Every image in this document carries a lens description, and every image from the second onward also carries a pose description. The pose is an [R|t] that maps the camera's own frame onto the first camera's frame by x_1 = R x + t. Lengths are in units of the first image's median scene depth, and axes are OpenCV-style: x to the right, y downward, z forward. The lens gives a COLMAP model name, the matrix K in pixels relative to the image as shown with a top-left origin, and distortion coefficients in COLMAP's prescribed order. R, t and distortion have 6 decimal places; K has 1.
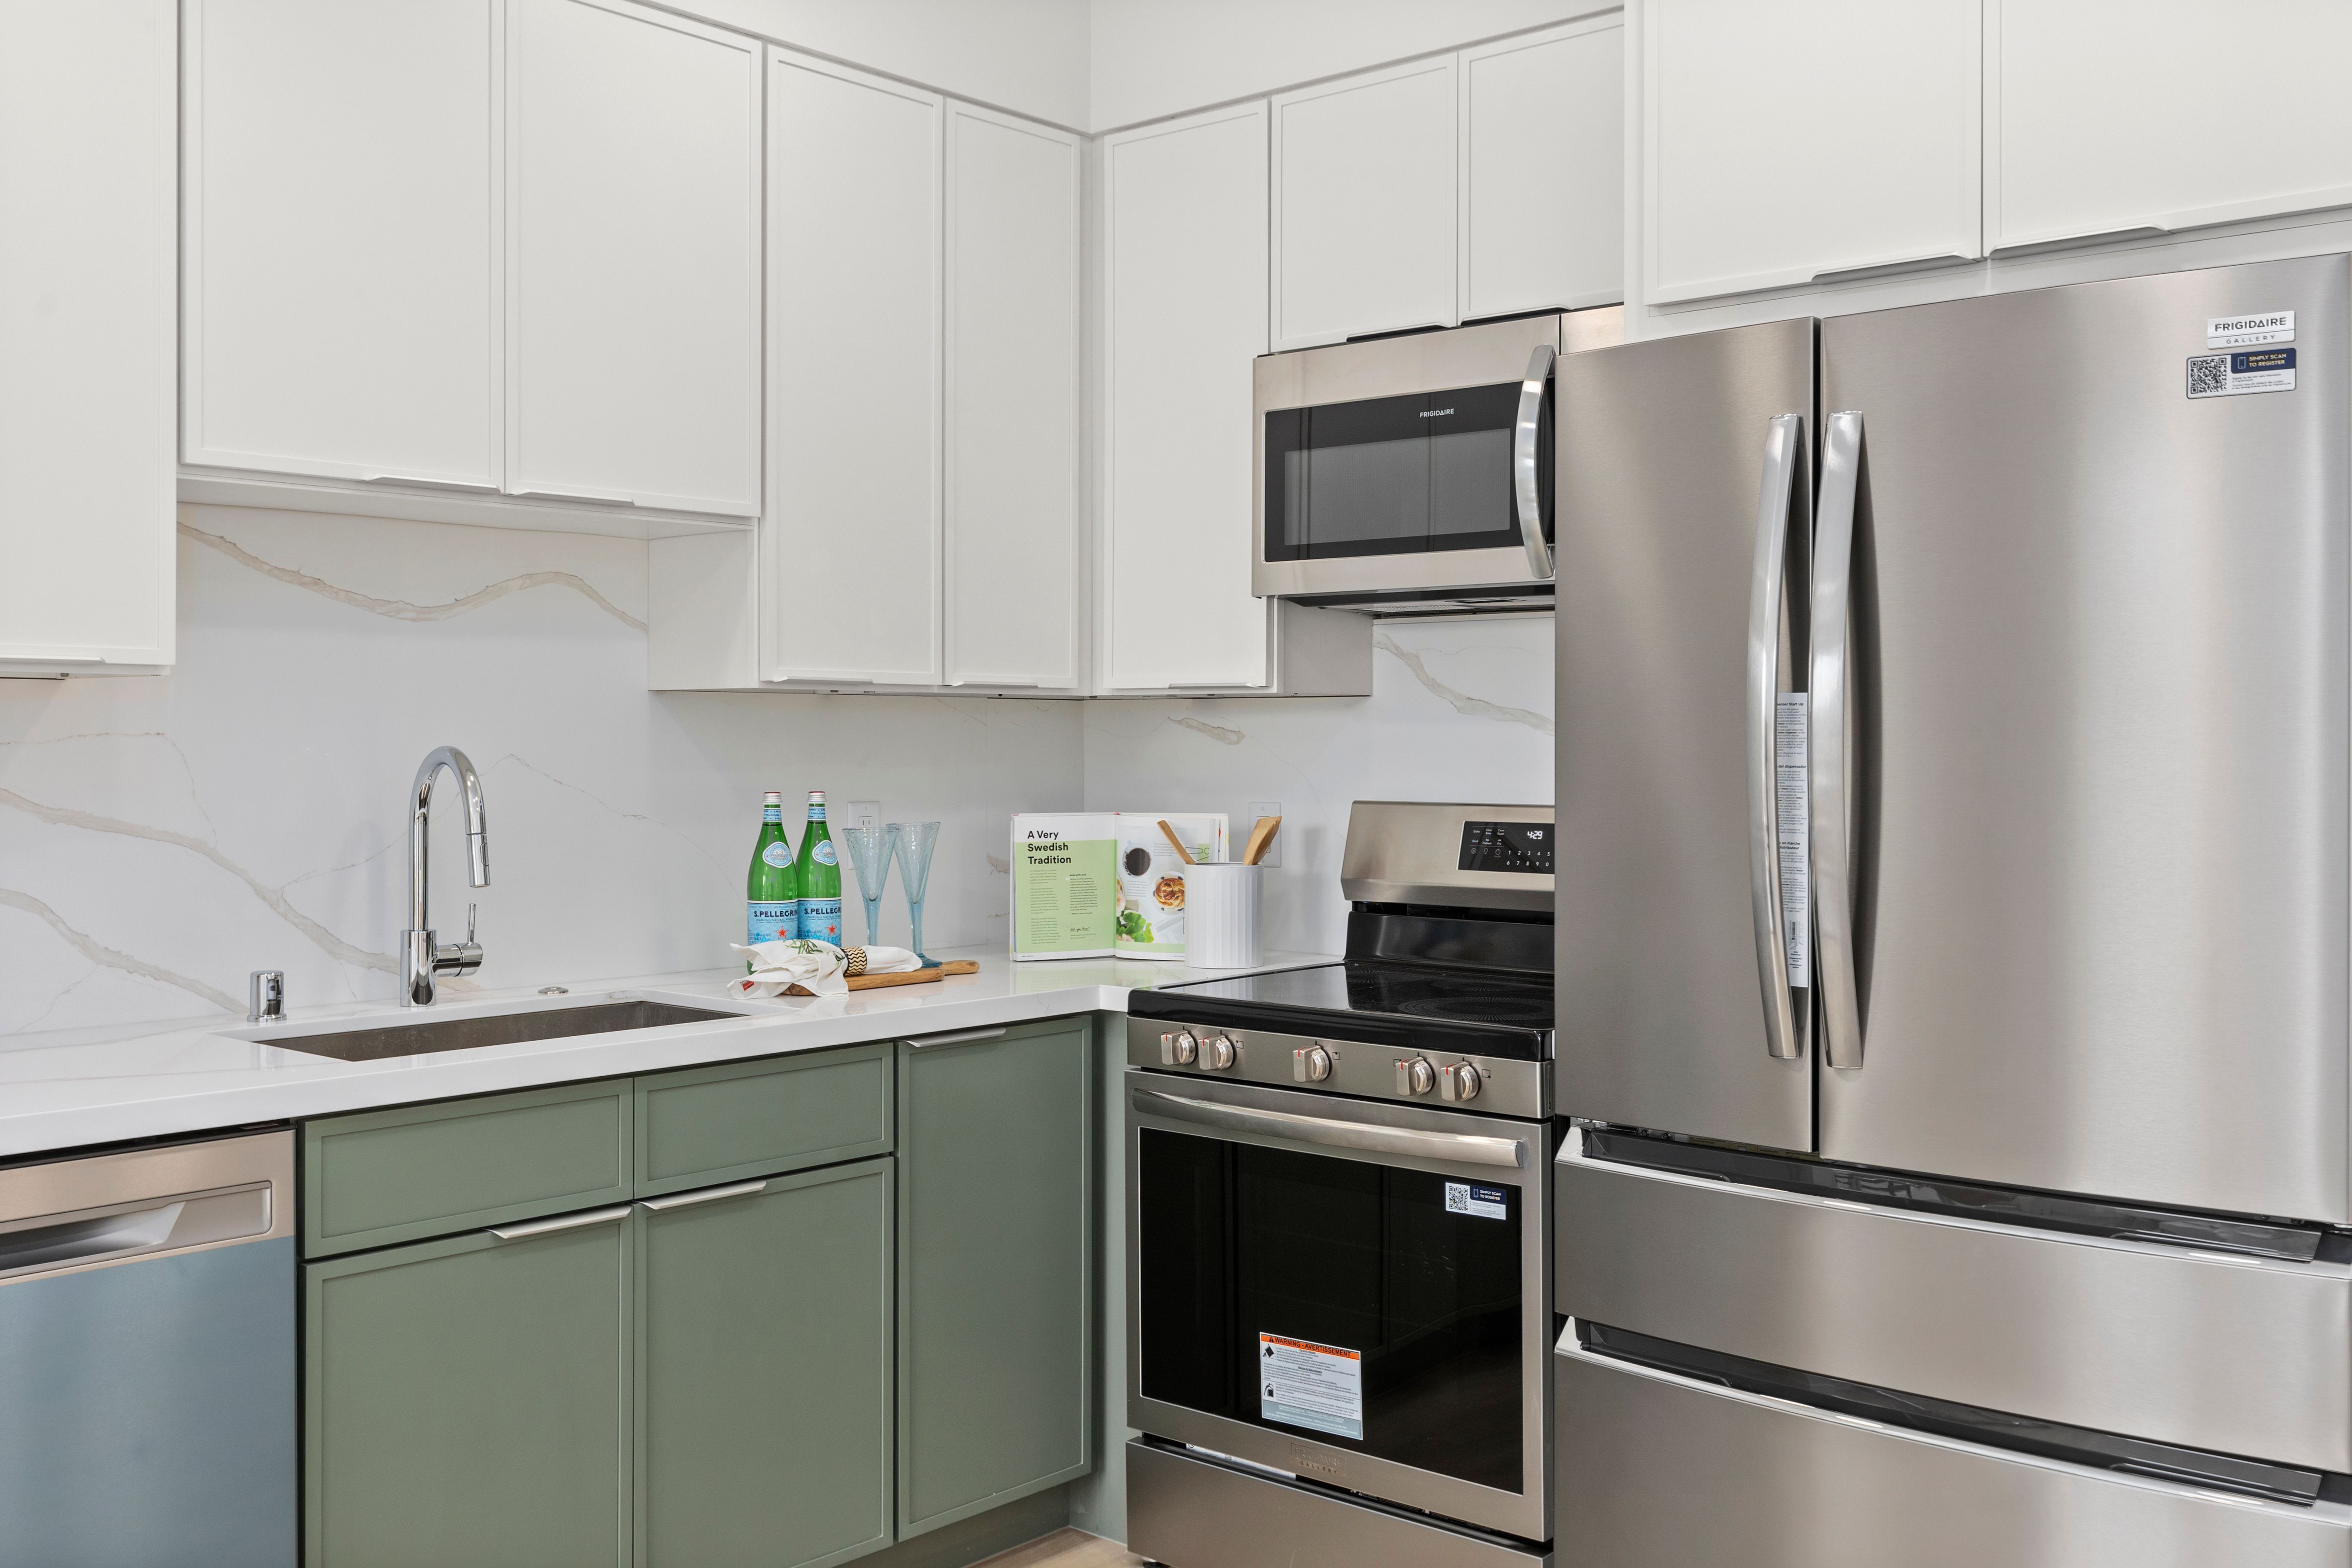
lens RADIAL K [[2200.8, 0, 1175.1], [0, 2200.8, 761.0], [0, 0, 1]] dist [0.002311, -0.000631]
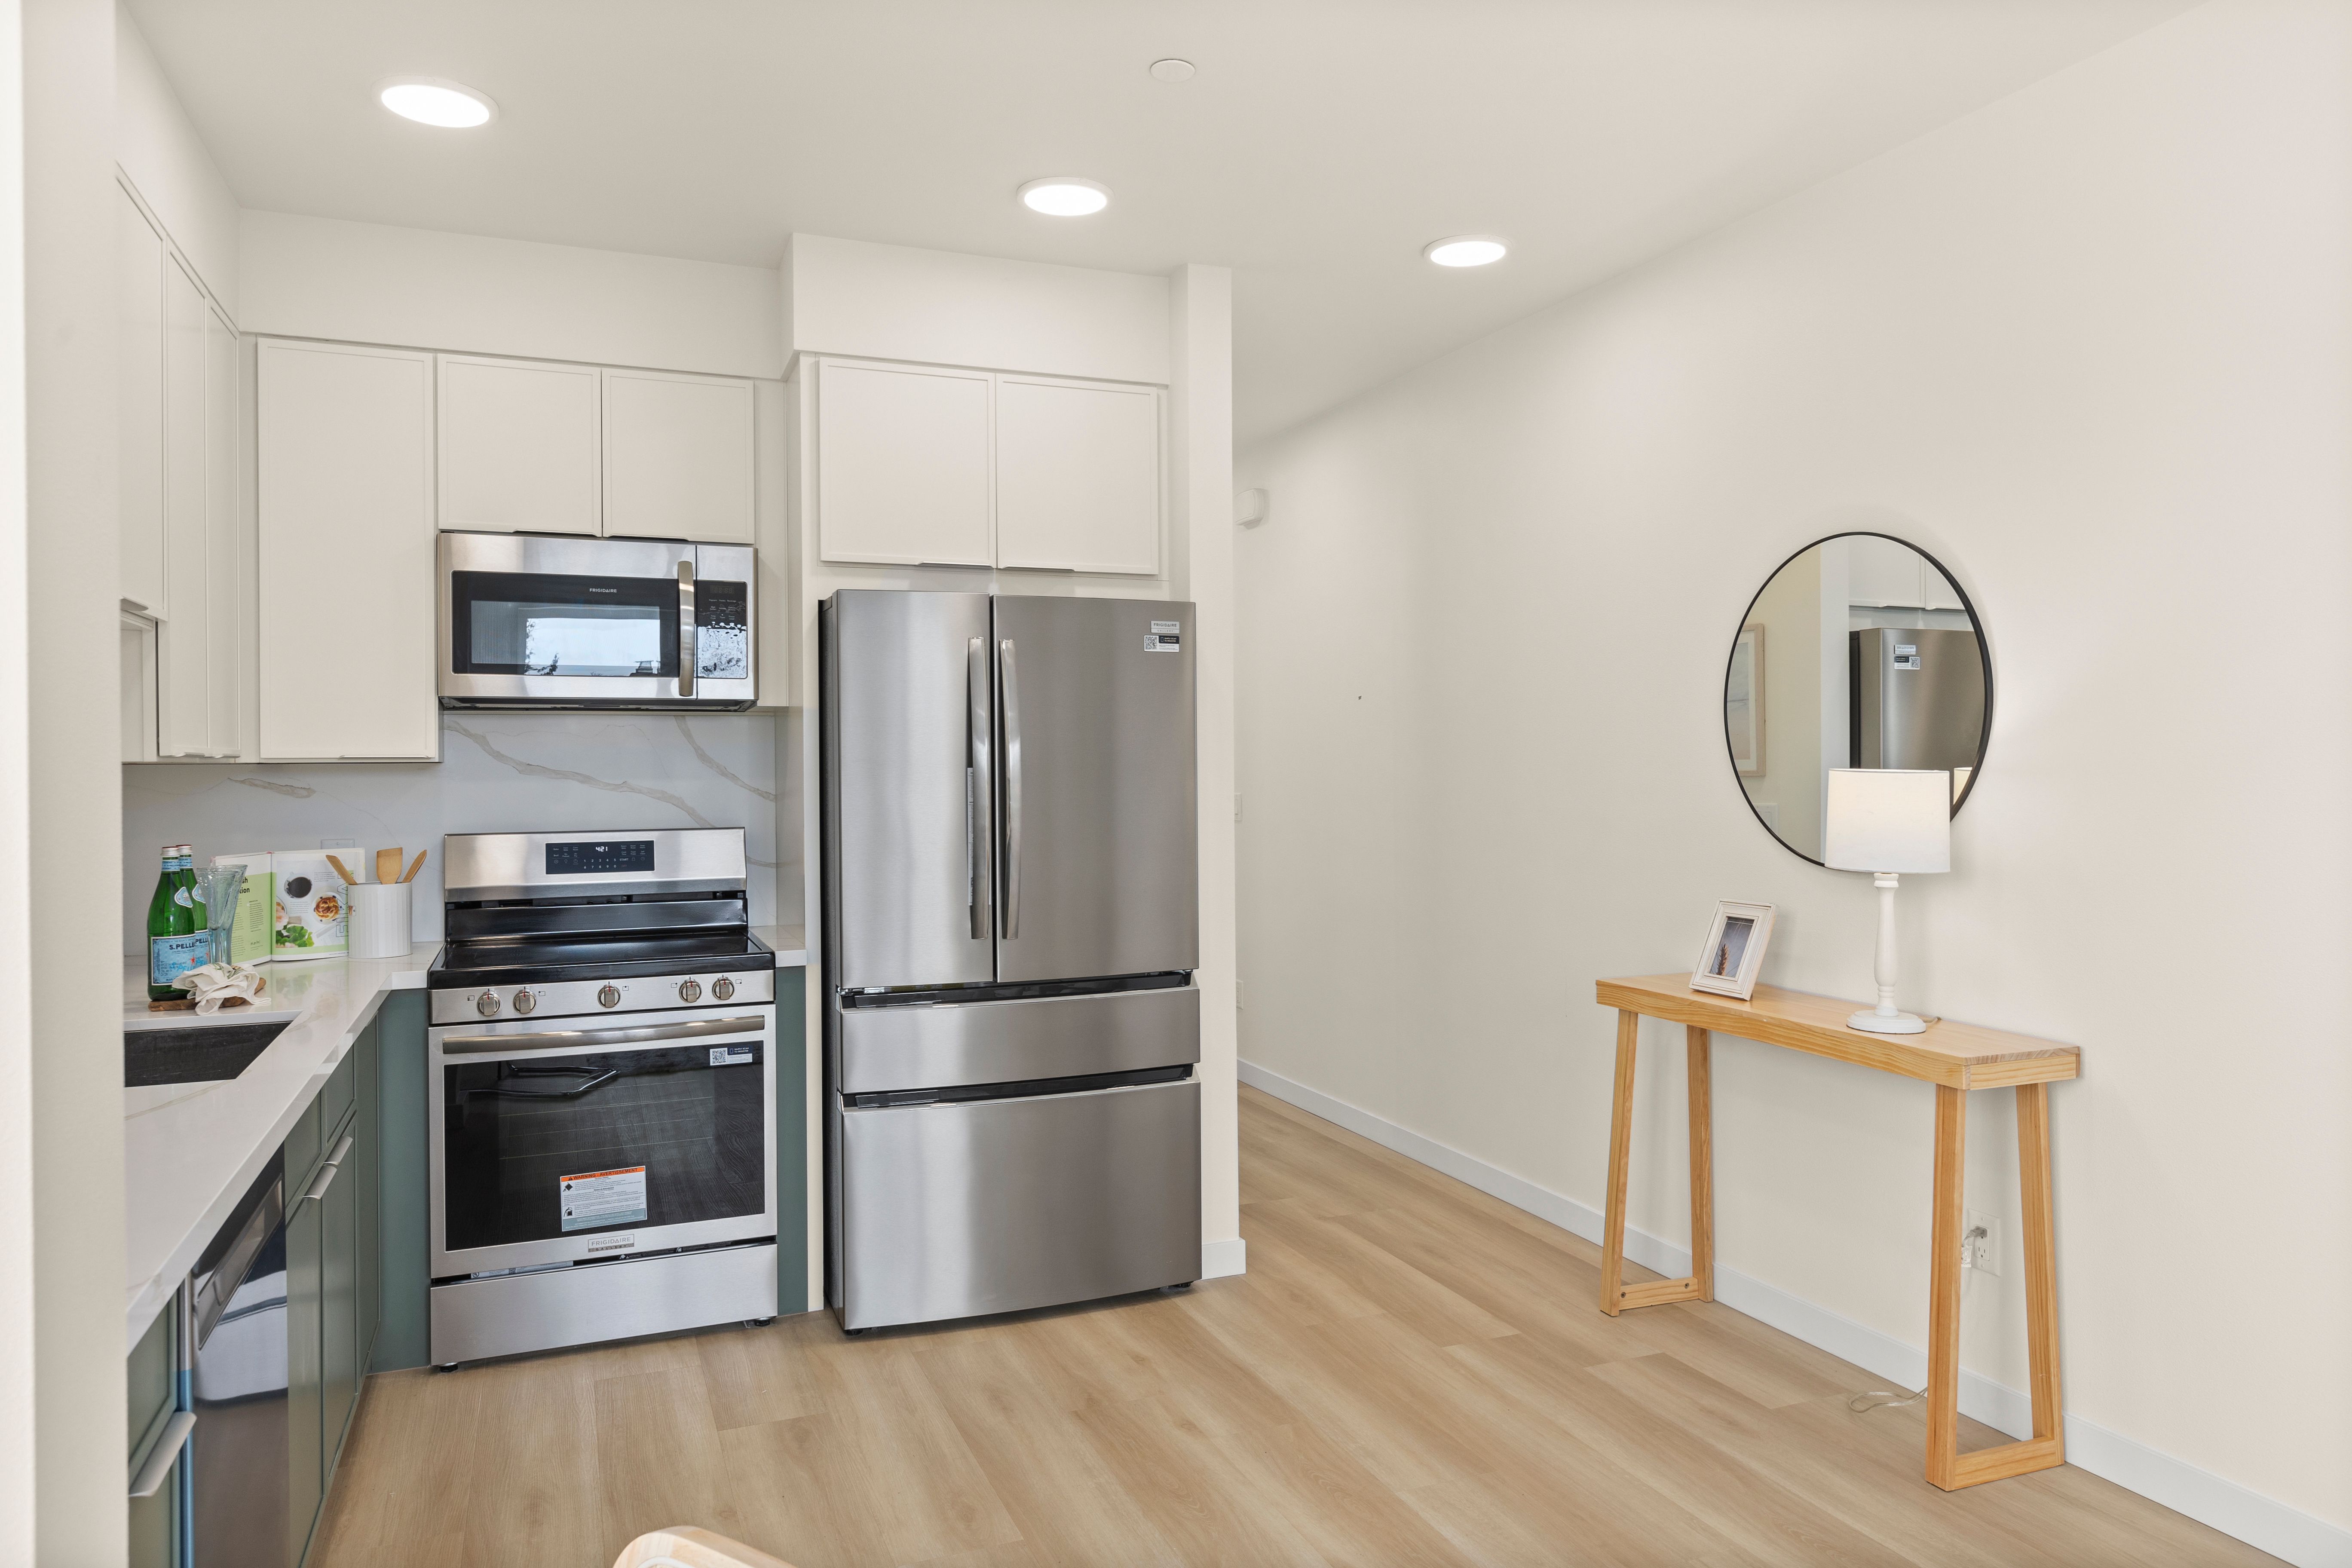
lens RADIAL K [[1532.4, 0, 1167.7], [0, 1532.4, 773.9], [0, 0, 1]] dist [0.006645, 0.000385]
pose [[0.445983, -0.010046, 0.894985, -0.716429], [0.017973, 0.999836, 0.002267, -0.018287], [-0.894861, 0.015075, 0.446091, 0.128089]]
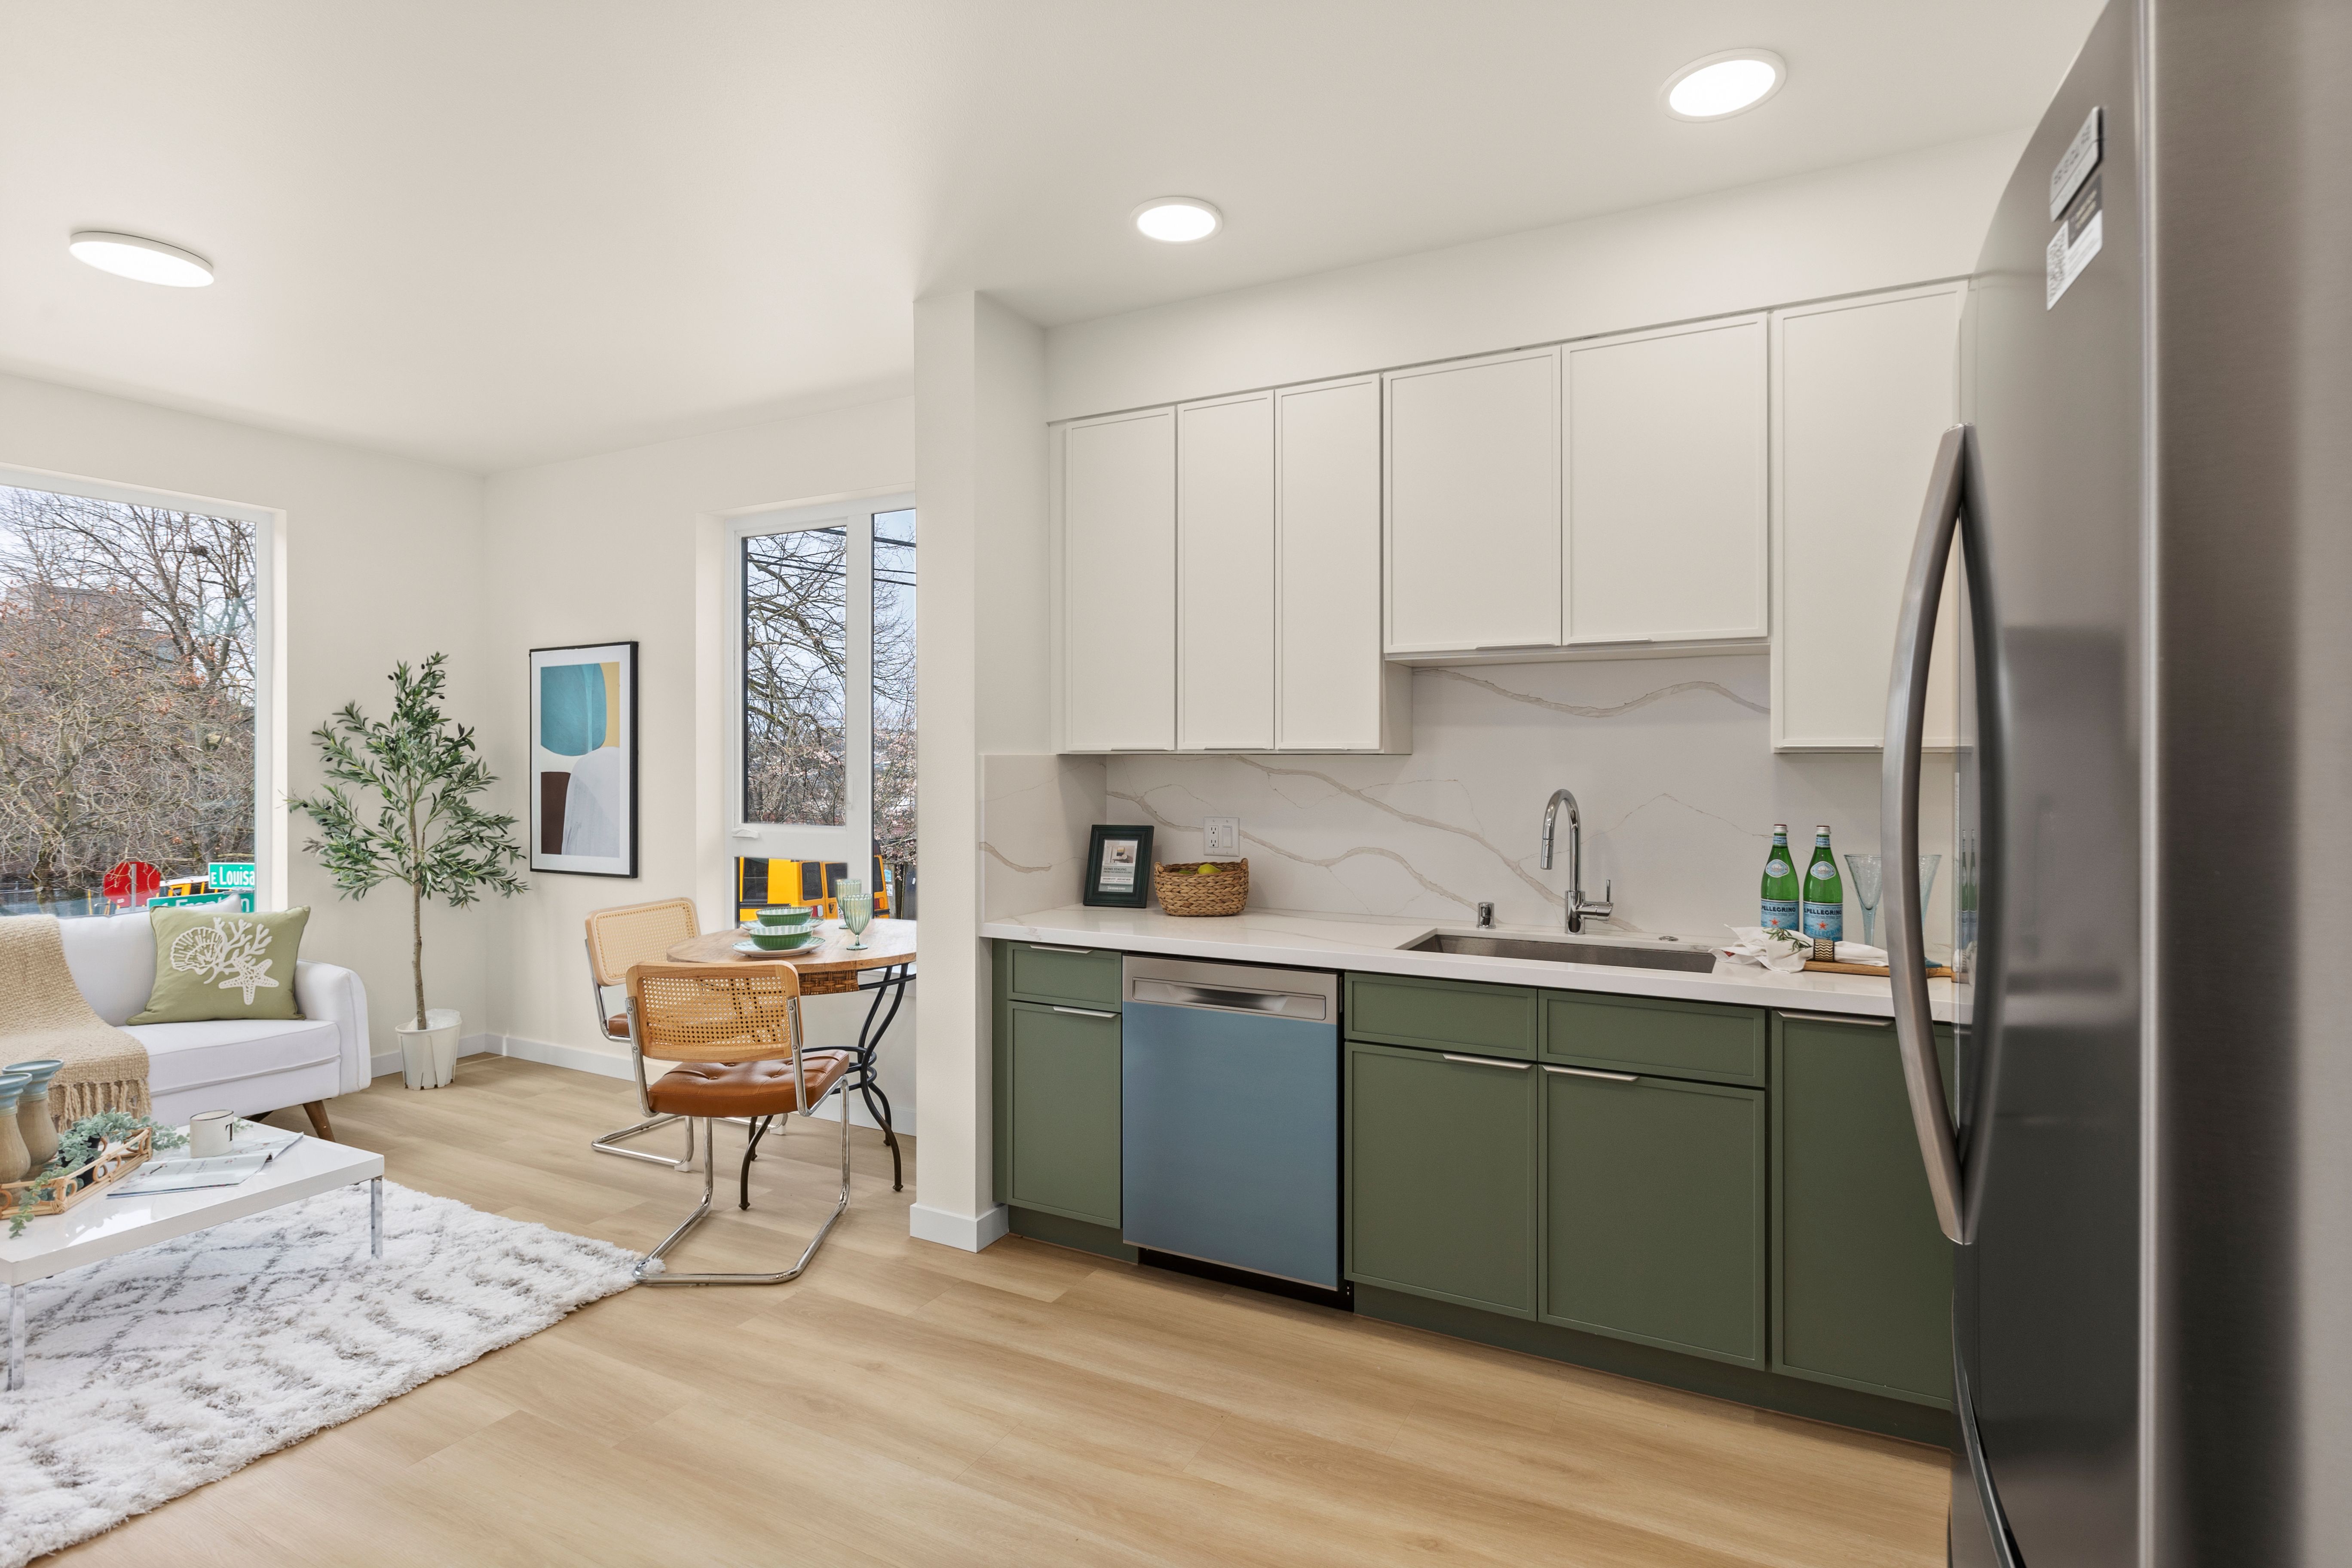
lens RADIAL K [[1172.5, 0, 1214.3], [0, 1172.5, 757.3], [0, 0, 1]] dist [-0.003464, -0.000380]
pose [[0.251523, -0.002017, -0.967849, 0.478683], [-0.010839, 0.999929, -0.004901, -0.022951], [0.967791, 0.011723, 0.251483, 0.453884]]
